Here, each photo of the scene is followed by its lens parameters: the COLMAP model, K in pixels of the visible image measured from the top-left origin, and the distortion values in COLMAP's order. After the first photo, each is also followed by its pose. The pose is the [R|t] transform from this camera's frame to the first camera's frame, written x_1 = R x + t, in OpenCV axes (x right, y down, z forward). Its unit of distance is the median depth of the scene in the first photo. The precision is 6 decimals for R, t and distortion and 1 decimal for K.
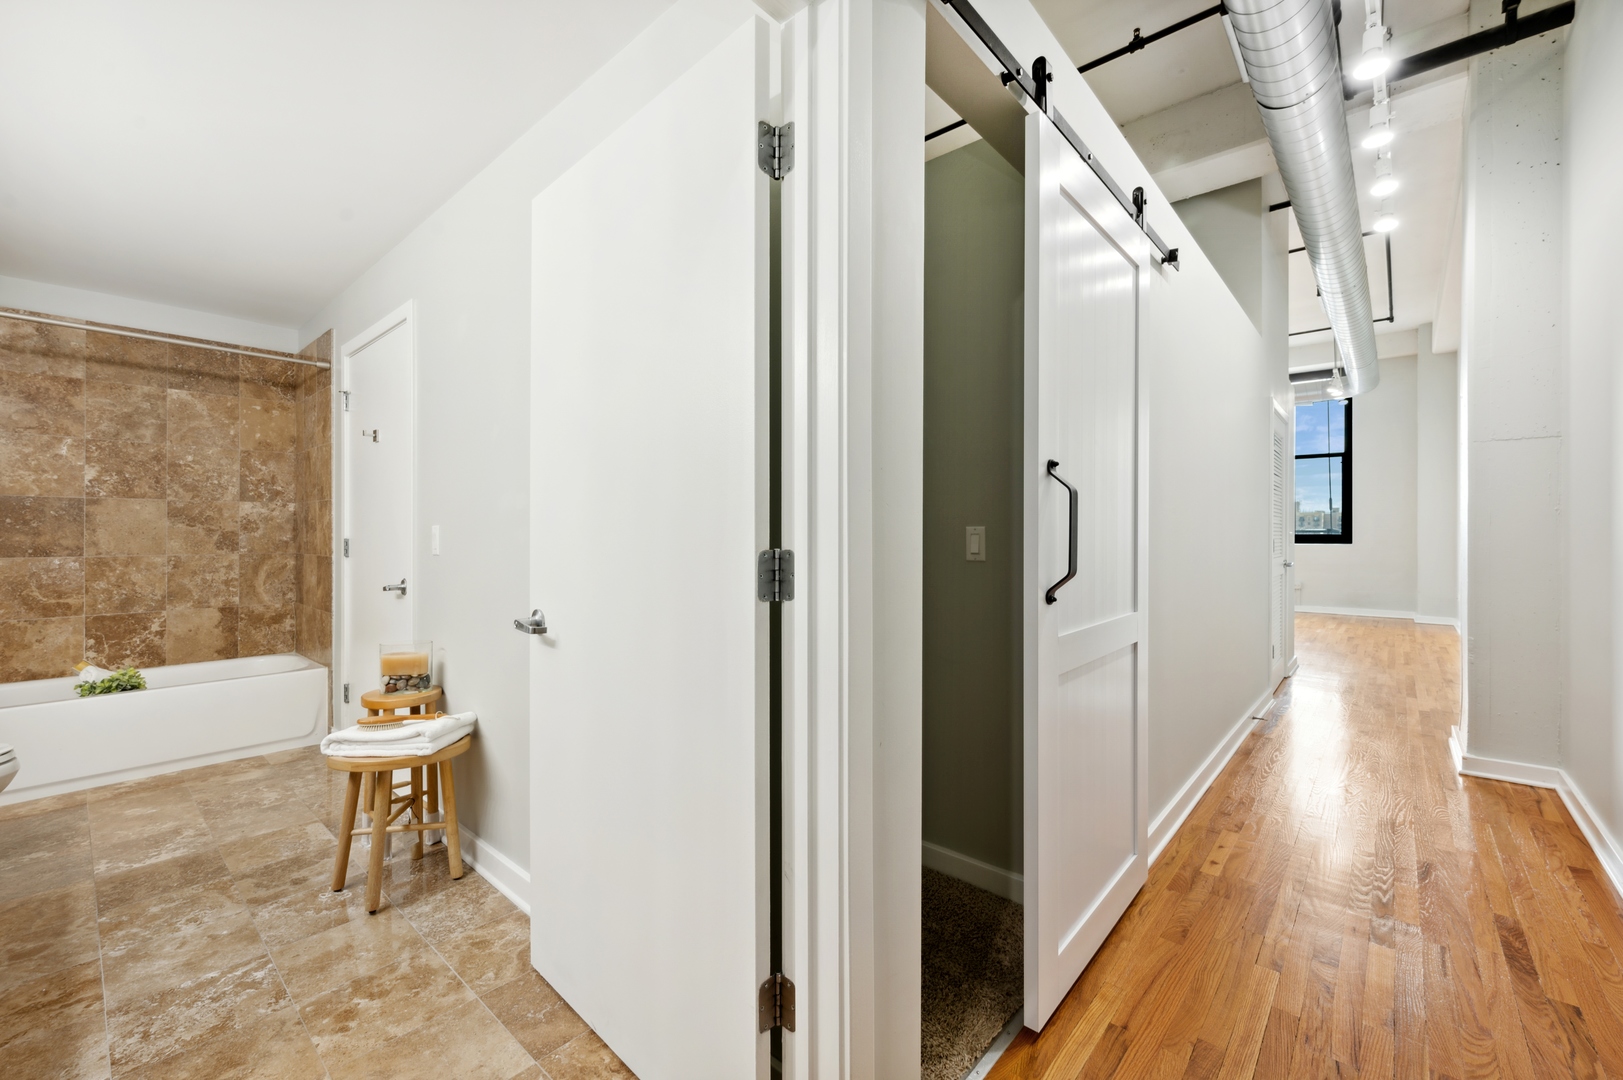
lens RADIAL K [[628.7, 0, 811.5], [0, 628.7, 540.0], [0, 0, 1]] dist [-0.000062, 0.000042]
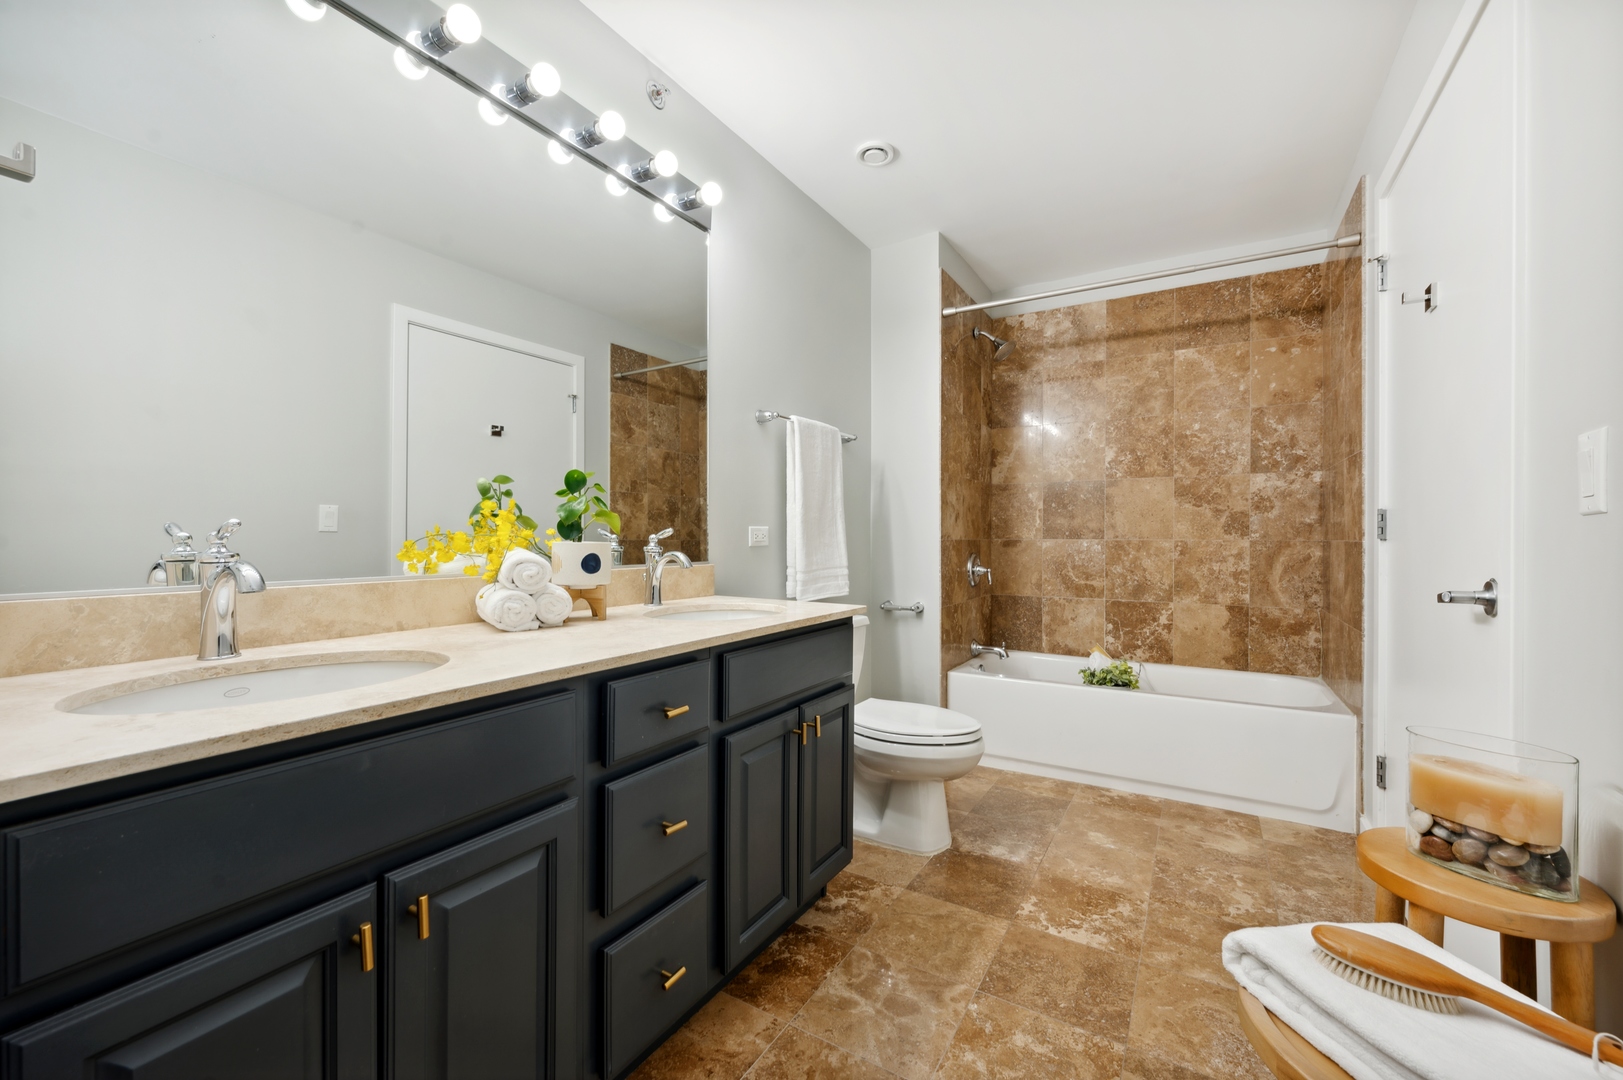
lens RADIAL K [[628.7, 0, 811.5], [0, 628.7, 540.0], [0, 0, 1]] dist [-0.000062, 0.000042]
pose [[0.141327, -0.001918, -0.989961, -0.223962], [-0.007284, 0.999969, -0.002977, 0.031080], [0.989936, 0.007631, 0.141308, 0.372605]]
